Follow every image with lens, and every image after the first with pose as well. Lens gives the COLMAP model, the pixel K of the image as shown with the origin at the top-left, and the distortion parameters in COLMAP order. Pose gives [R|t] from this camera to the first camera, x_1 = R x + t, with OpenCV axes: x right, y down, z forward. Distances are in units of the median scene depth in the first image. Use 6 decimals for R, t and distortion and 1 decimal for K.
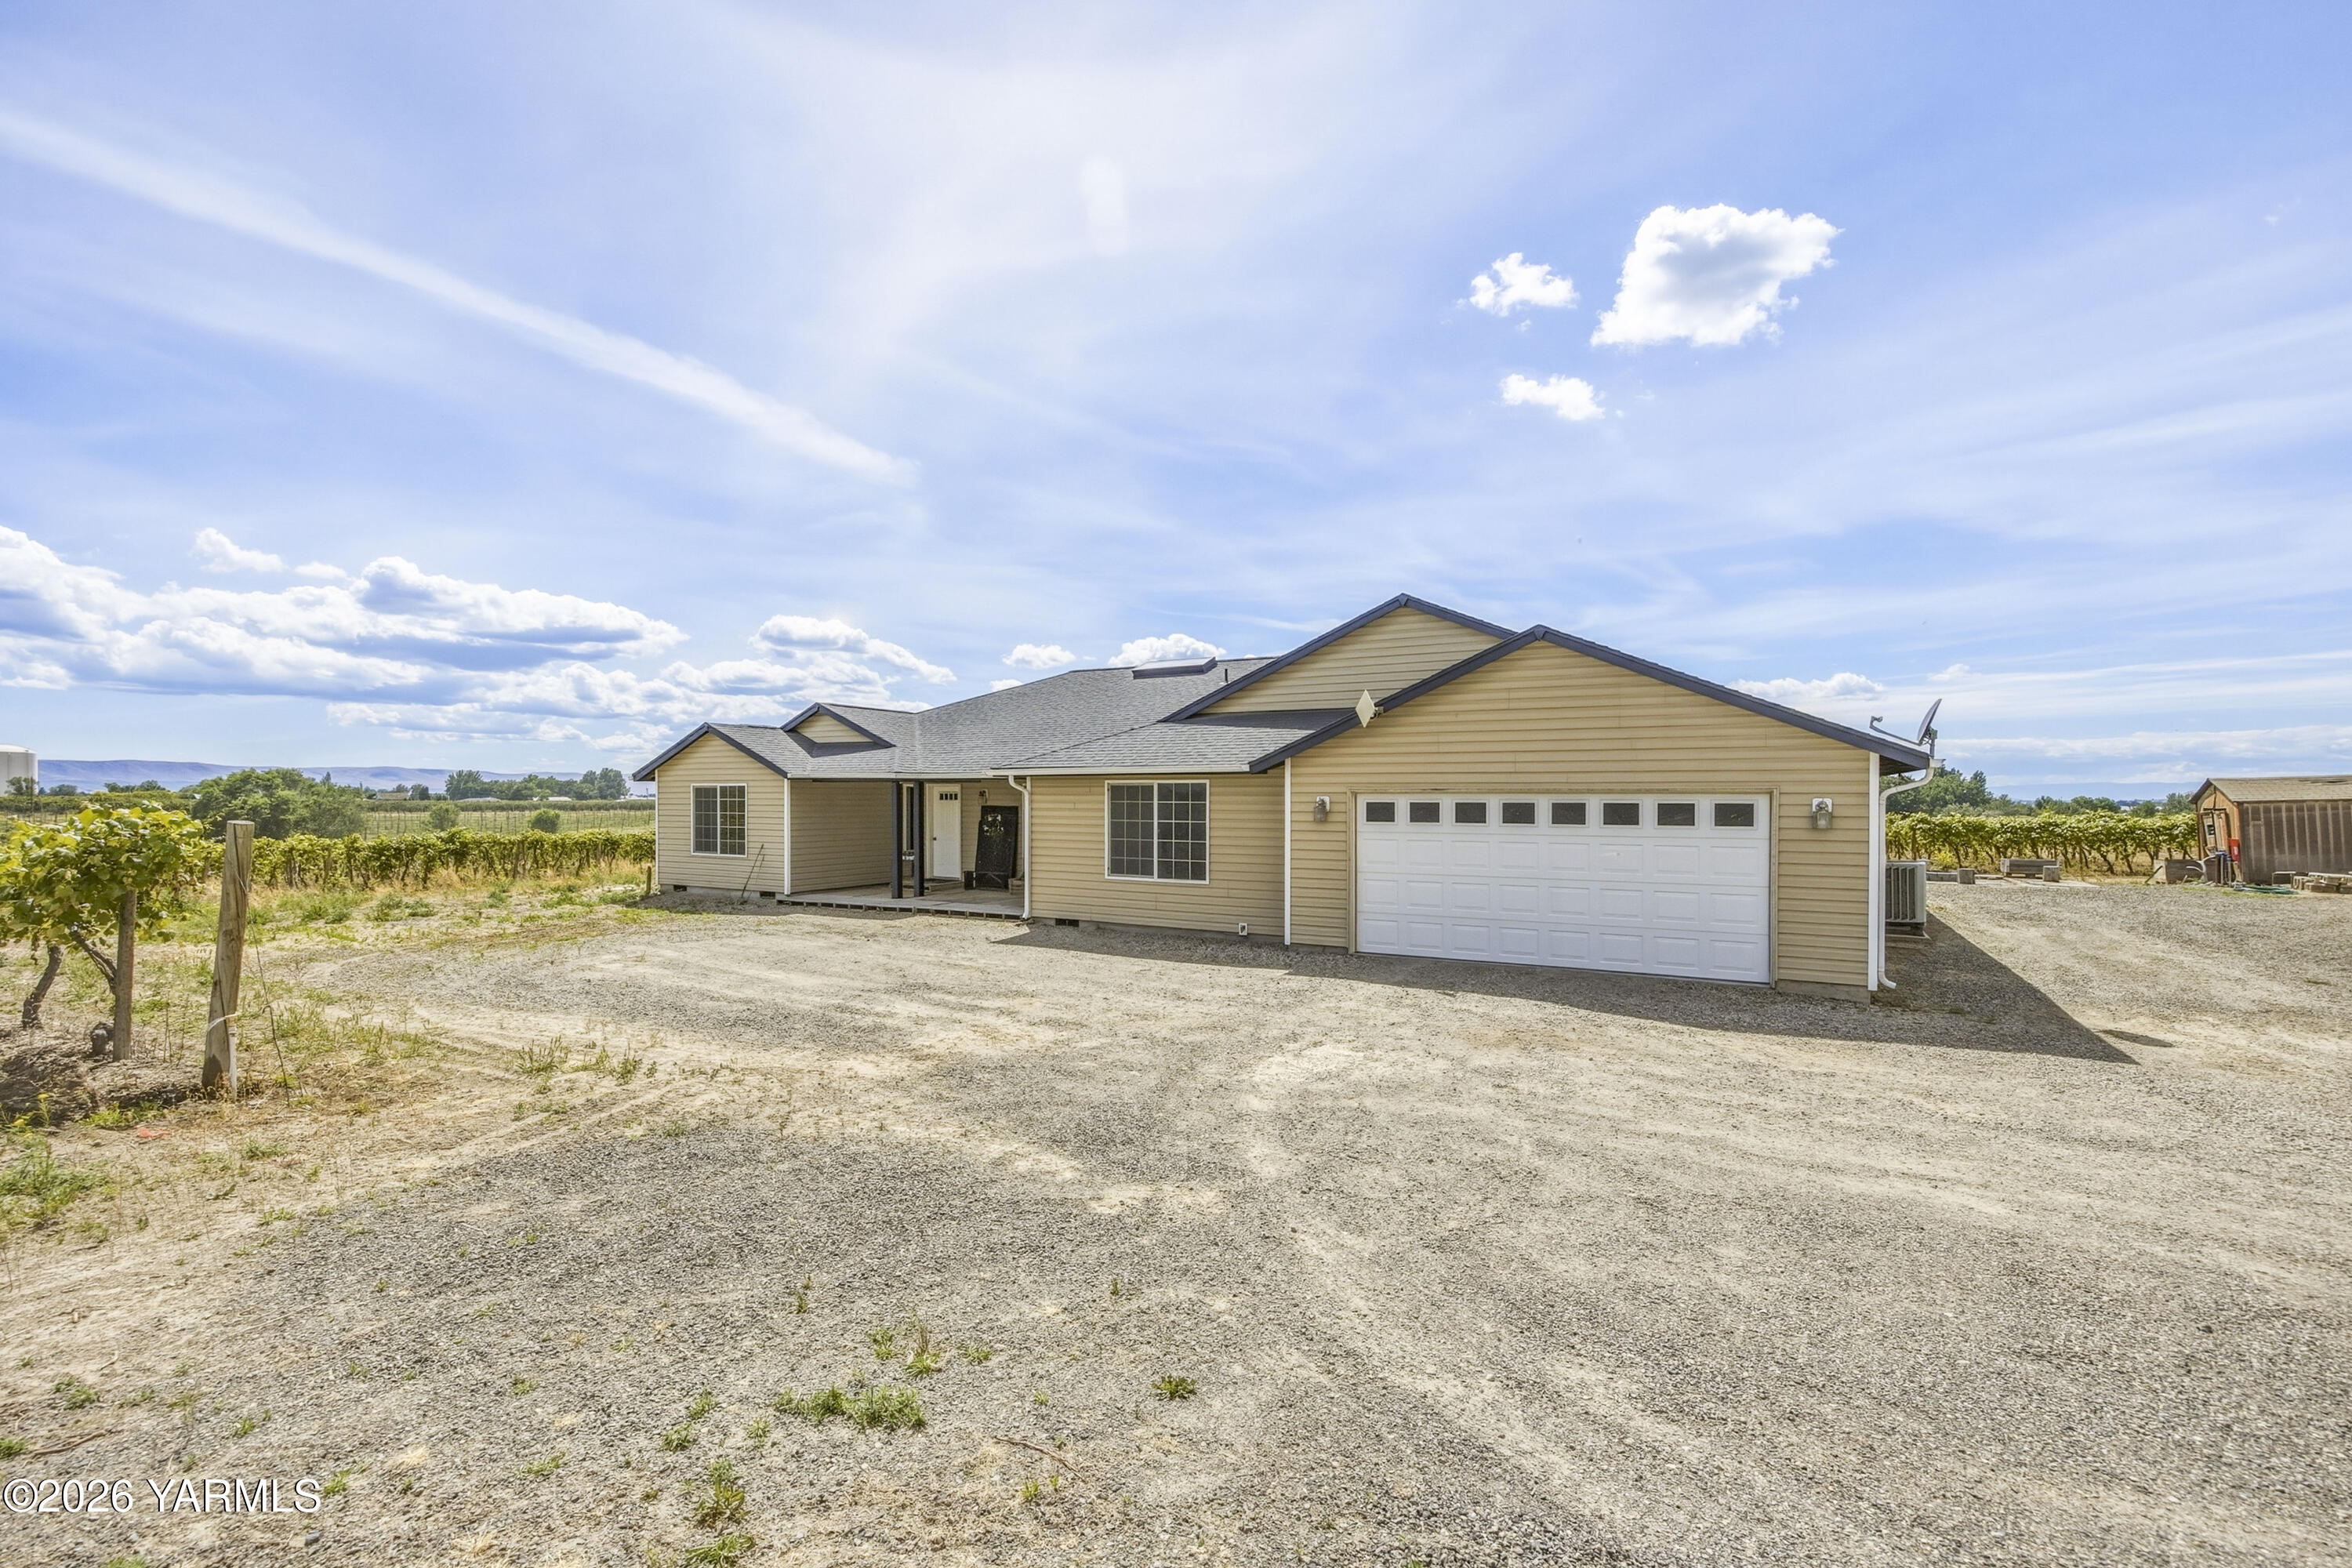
lens RADIAL K [[1017.4, 0, 1204.0], [0, 1017.4, 840.3], [0, 0, 1]] dist [0.000963, 0.000255]
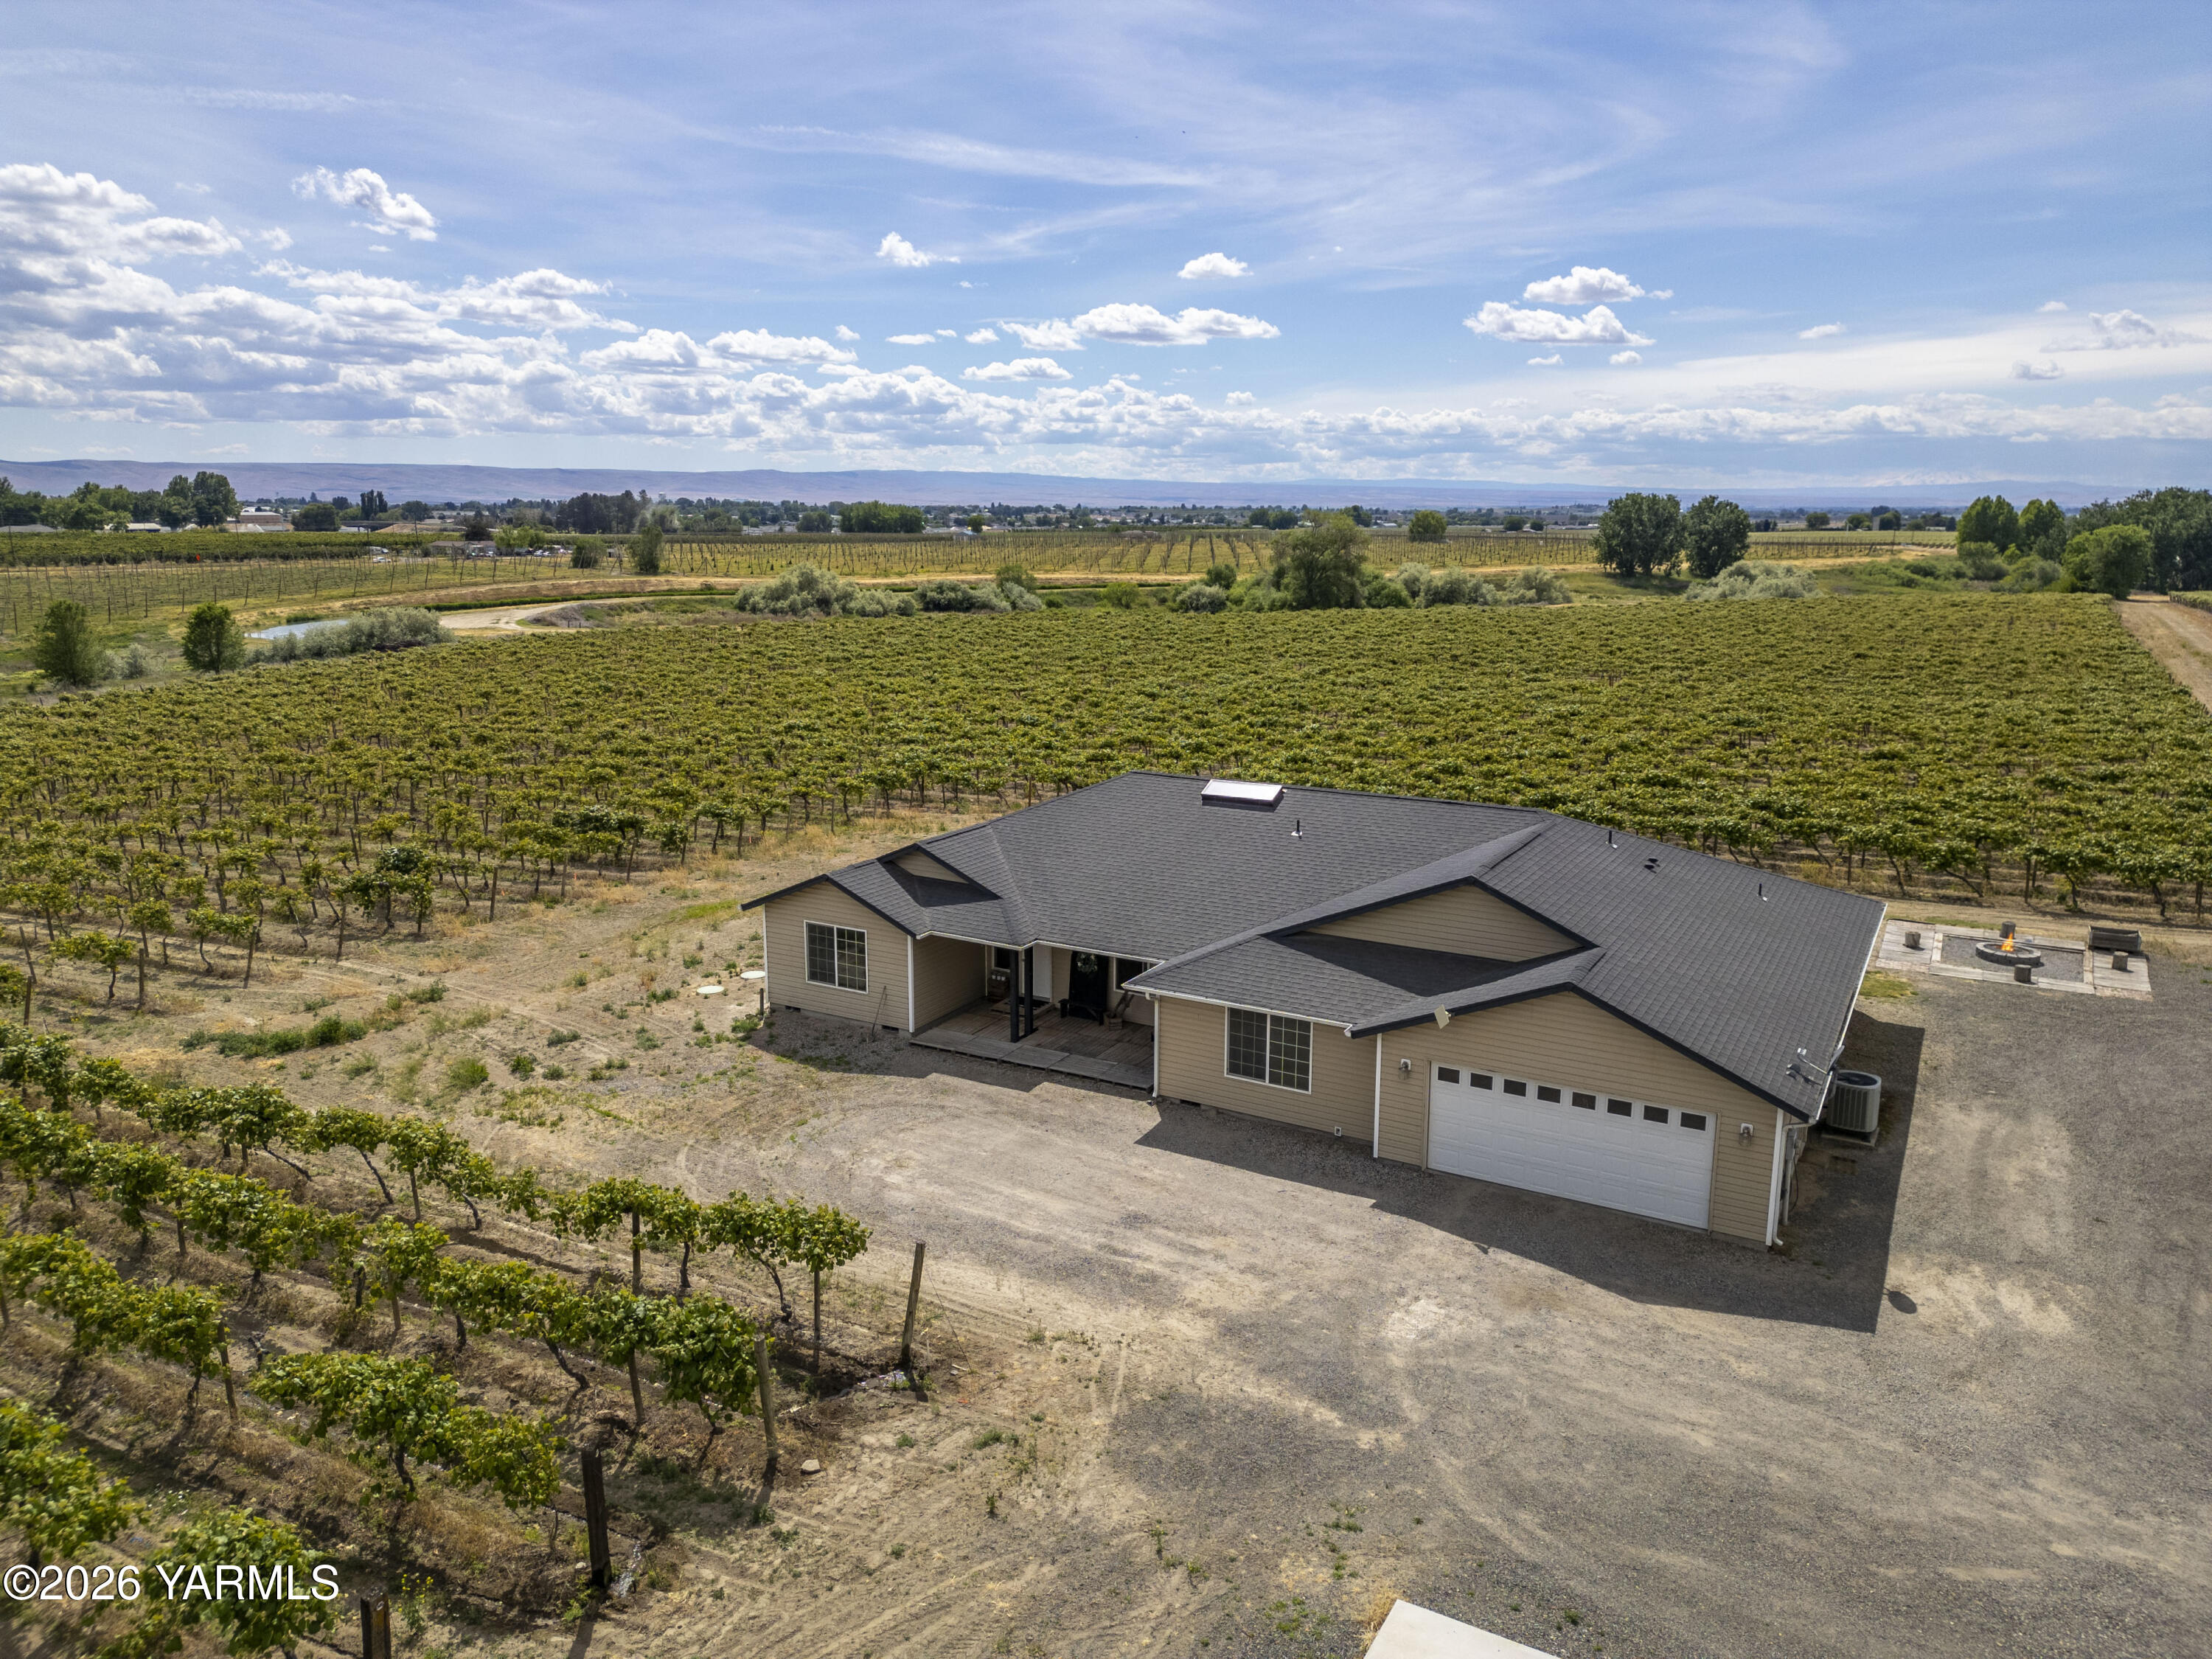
lens RADIAL K [[1559.3, 0, 1106.0], [0, 1559.3, 829.5], [0, 0, 1]] dist [0.059620, 0.000287]
pose [[0.999908, -0.000817, -0.013567, -0.210247], [0.003056, 0.986140, 0.165885, -0.569577], [0.013243, -0.165911, 0.986052, -0.840647]]
